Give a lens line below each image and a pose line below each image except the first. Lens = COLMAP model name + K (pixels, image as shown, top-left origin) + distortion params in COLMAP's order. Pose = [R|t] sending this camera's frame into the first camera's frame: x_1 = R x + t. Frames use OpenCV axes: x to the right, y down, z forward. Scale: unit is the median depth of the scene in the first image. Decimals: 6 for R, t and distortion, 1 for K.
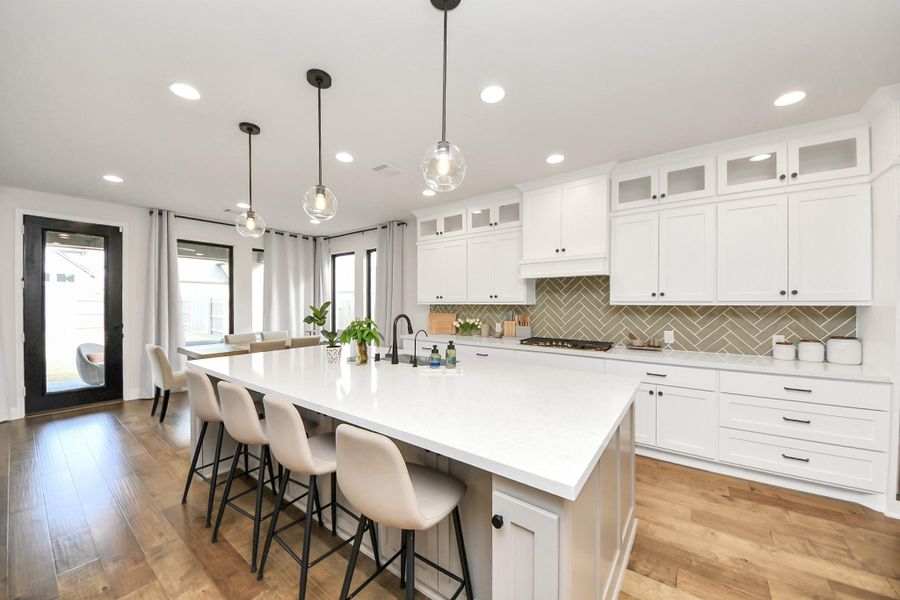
lens RADIAL K [[327.6, 0, 459.4], [0, 327.6, 304.7], [0, 0, 1]] dist [0.026041, -0.020019]
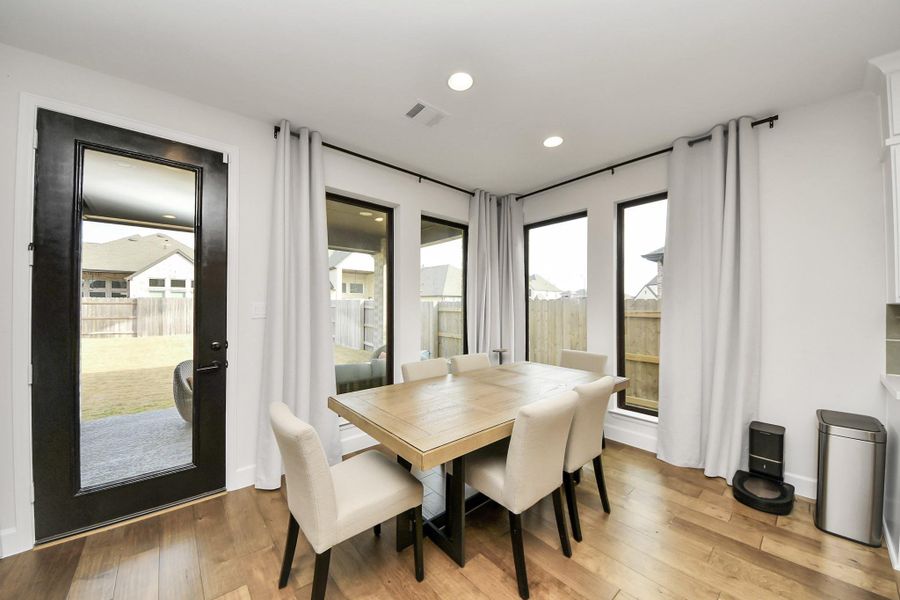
lens RADIAL K [[327.6, 0, 459.4], [0, 327.6, 304.7], [0, 0, 1]] dist [0.026041, -0.020019]
pose [[0.977229, -0.000252, -0.212189, -0.670935], [-0.003567, 0.999839, -0.017613, 0.009003], [0.212159, 0.017968, 0.977070, 0.687300]]
